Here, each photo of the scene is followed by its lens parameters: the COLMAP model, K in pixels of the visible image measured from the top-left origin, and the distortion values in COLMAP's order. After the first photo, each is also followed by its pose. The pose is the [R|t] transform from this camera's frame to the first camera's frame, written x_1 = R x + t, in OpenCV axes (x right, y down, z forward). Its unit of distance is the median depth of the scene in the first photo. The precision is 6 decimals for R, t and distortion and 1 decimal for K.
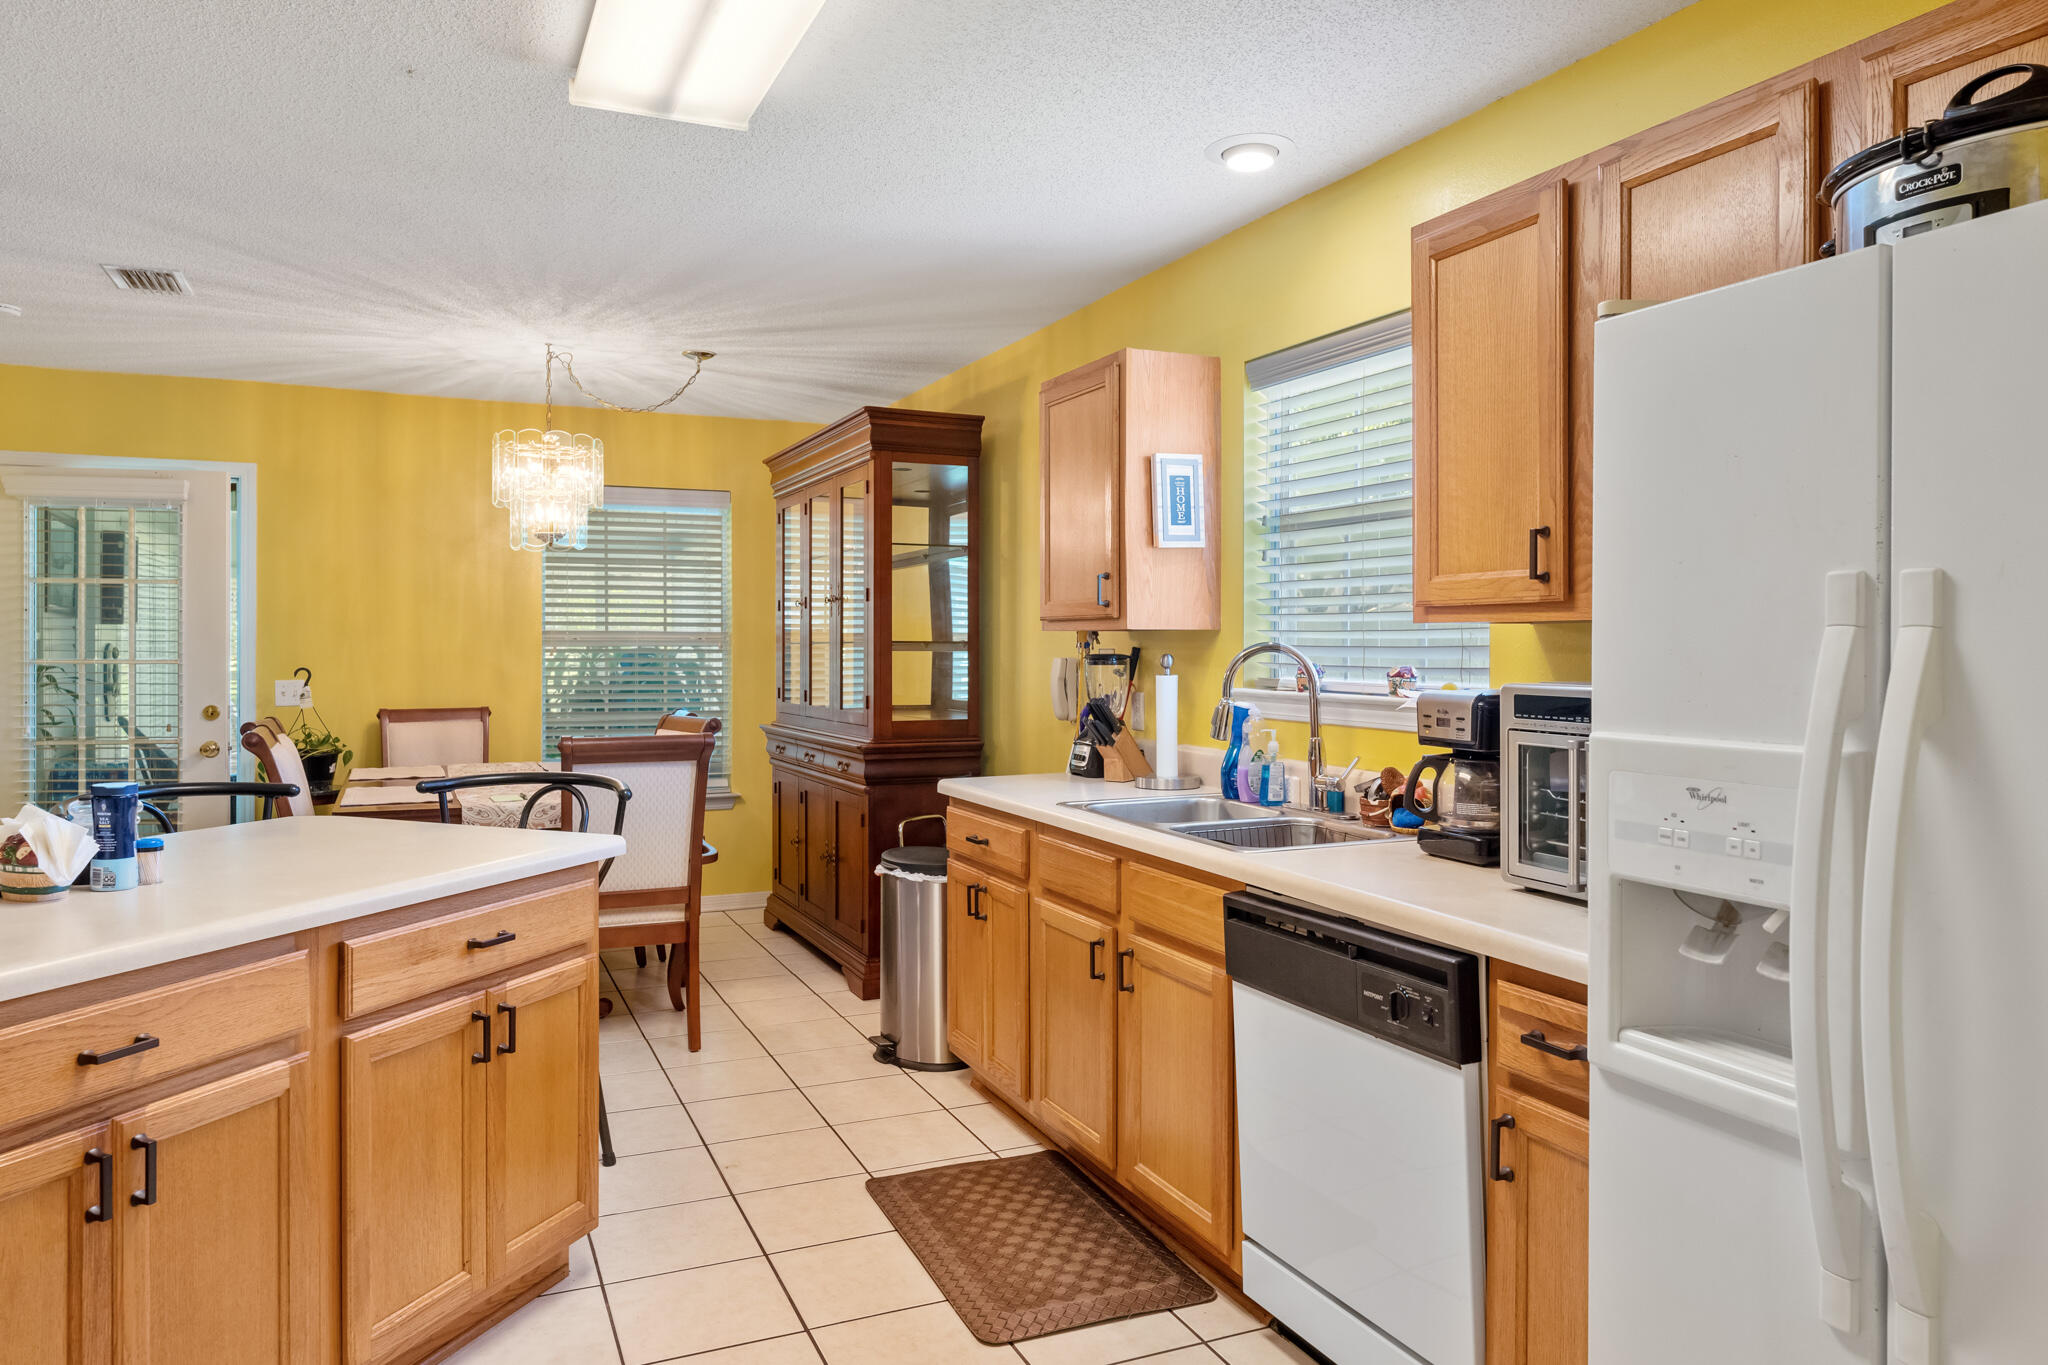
lens RADIAL K [[1331.1, 0, 1000.8], [0, 1331.1, 651.4], [0, 0, 1]] dist [0.006806, 0.000141]
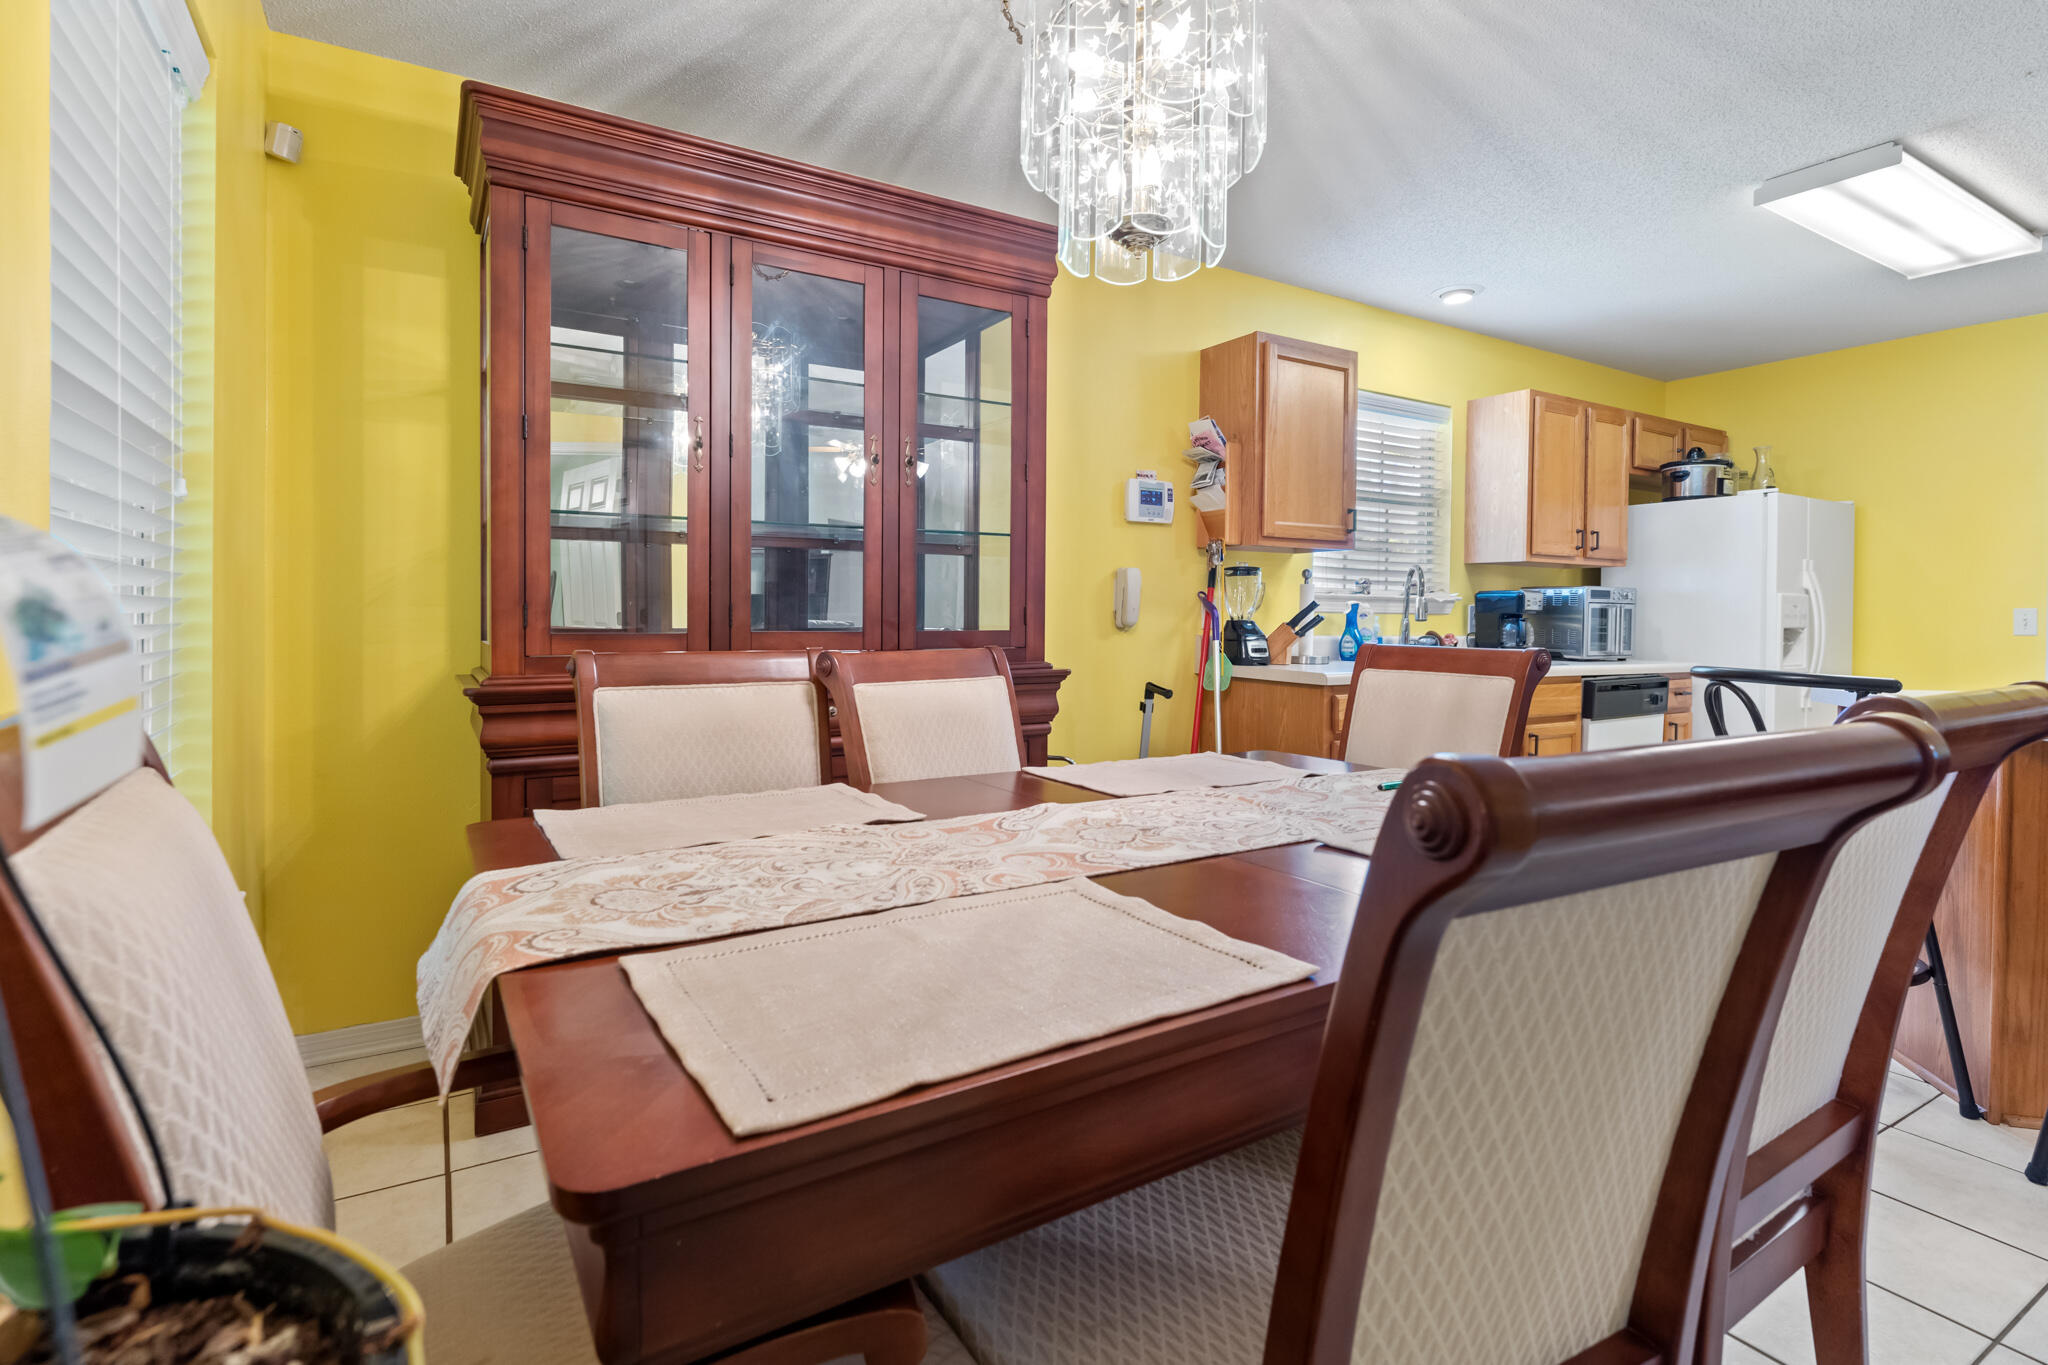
lens RADIAL K [[977.1, 0, 983.9], [0, 977.1, 630.6], [0, 0, 1]] dist [-0.018275, 0.004066]
pose [[-0.104989, -0.022359, 0.994222, -0.983418], [-0.006383, 0.999742, 0.021809, 0.053381], [-0.994453, -0.004056, -0.105105, 1.636884]]
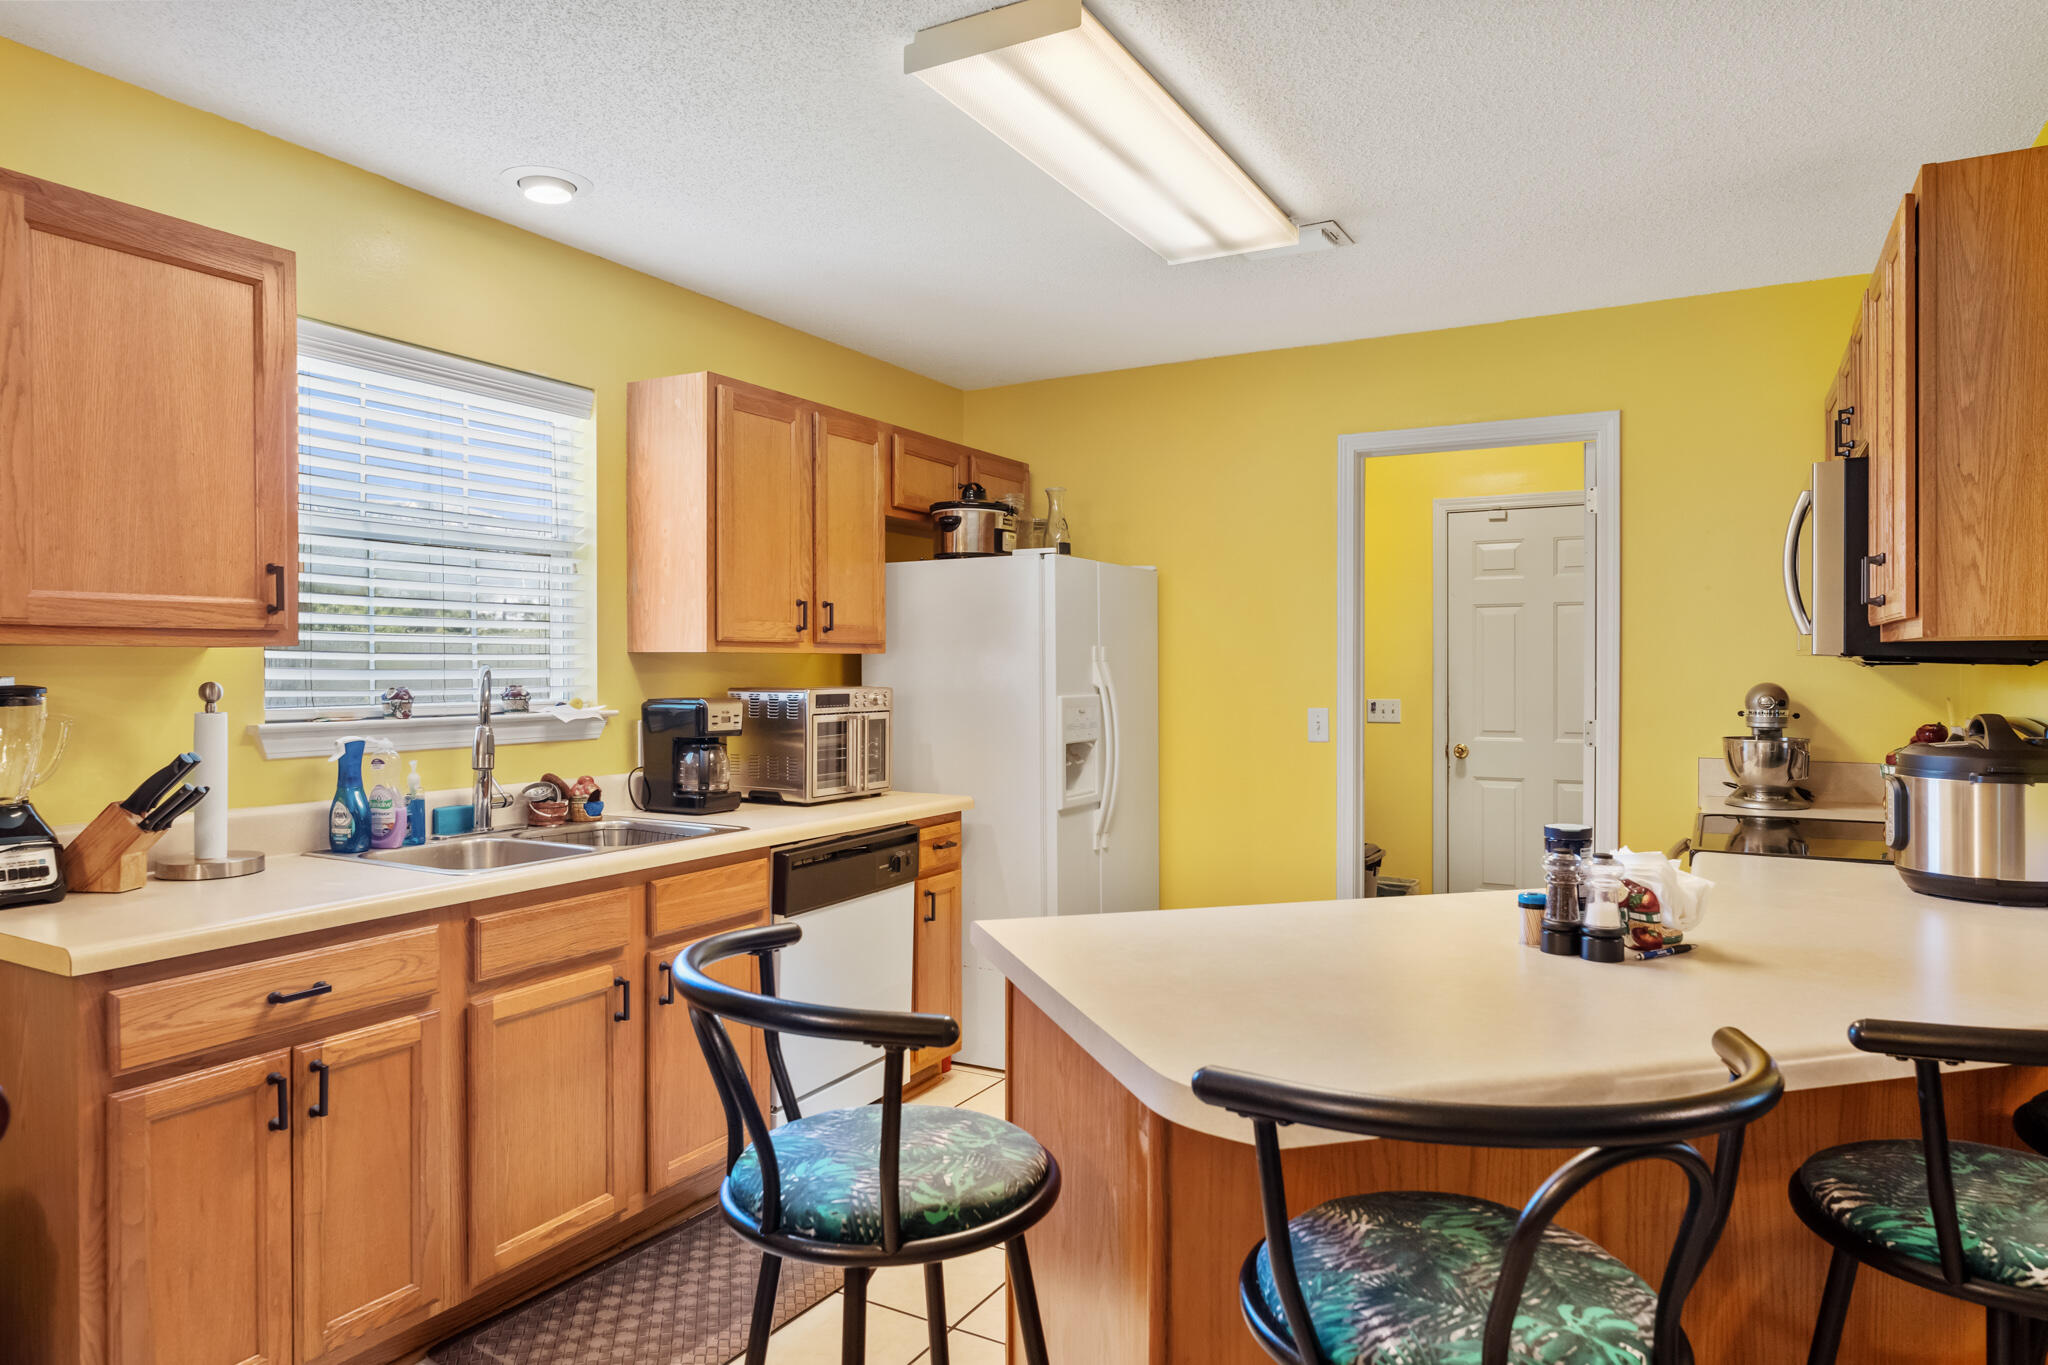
lens RADIAL K [[1252.2, 0, 1019.8], [0, 1252.2, 665.8], [0, 0, 1]] dist [-0.005995, 0.001165]
pose [[-0.603354, -0.003380, 0.797466, -0.733815], [0.001979, 0.999982, 0.005735, -0.010351], [-0.797471, 0.005038, -0.603337, 1.190544]]
